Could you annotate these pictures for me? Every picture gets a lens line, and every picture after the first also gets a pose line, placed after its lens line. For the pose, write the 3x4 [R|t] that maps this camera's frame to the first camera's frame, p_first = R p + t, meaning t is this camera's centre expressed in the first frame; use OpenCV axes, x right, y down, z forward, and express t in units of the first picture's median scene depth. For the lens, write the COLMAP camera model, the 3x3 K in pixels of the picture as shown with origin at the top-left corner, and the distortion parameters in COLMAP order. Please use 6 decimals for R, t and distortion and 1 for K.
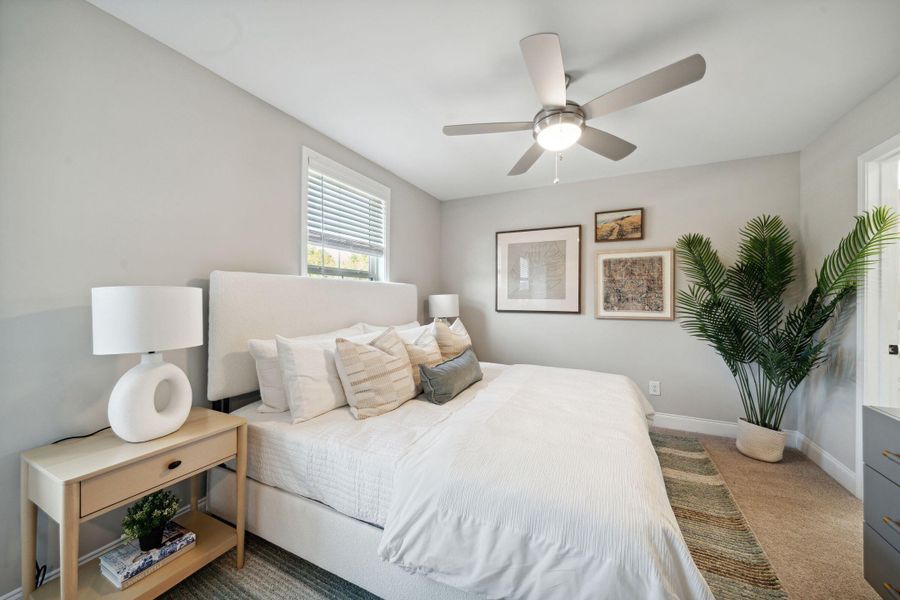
lens RADIAL K [[335.6, 0, 444.9], [0, 335.6, 300.5], [0, 0, 1]] dist [-0.000218, -0.000036]
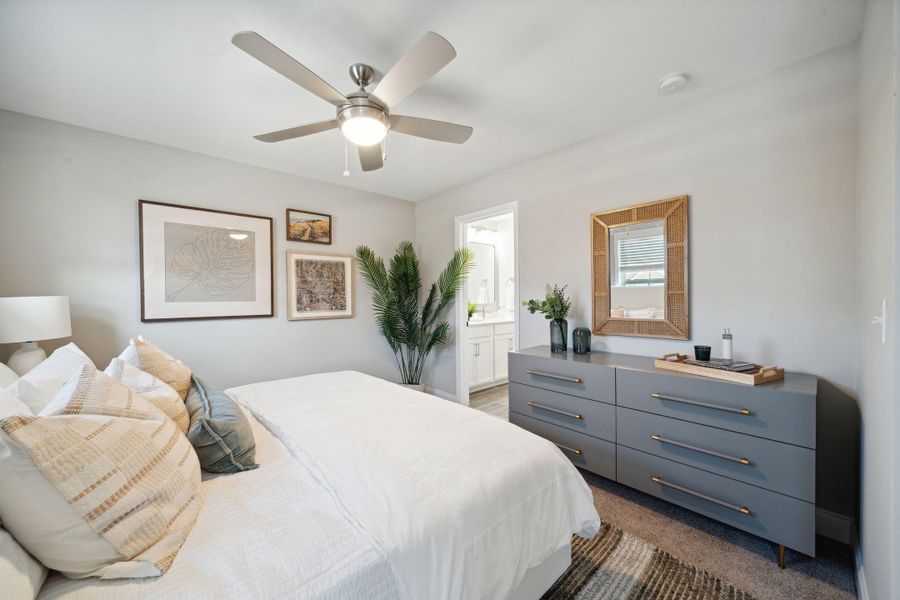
lens RADIAL K [[335.6, 0, 444.9], [0, 335.6, 300.5], [0, 0, 1]] dist [-0.000218, -0.000036]
pose [[0.369016, -0.015070, 0.929301, -0.277680], [0.019190, 0.999779, 0.008593, -0.003415], [-0.929225, 0.014663, 0.369223, 0.252183]]
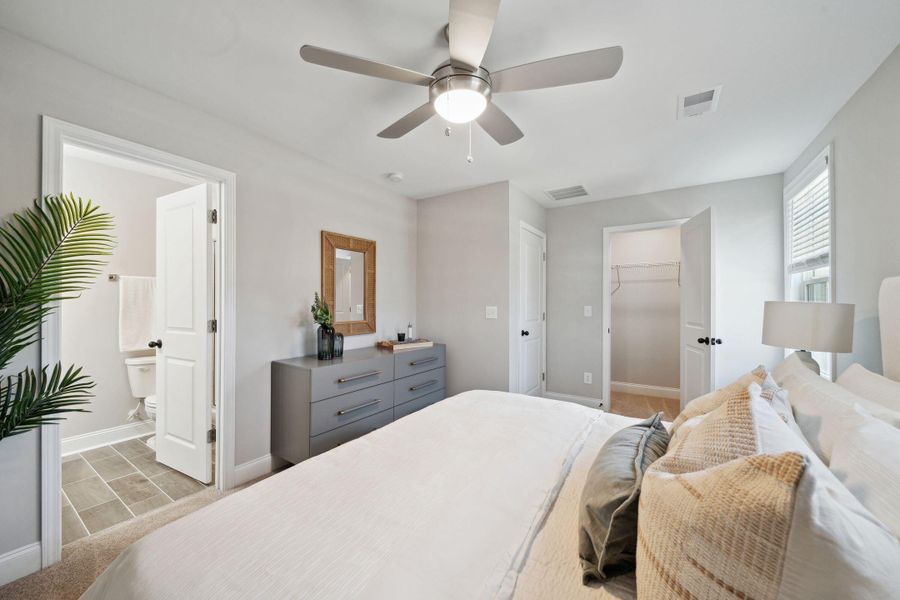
lens RADIAL K [[335.6, 0, 444.9], [0, 335.6, 300.5], [0, 0, 1]] dist [-0.000218, -0.000036]
pose [[-0.991800, -0.008821, 0.127494, 0.149552], [-0.008502, 0.999959, 0.003051, -0.014798], [-0.127516, 0.001942, -0.991835, 1.031993]]
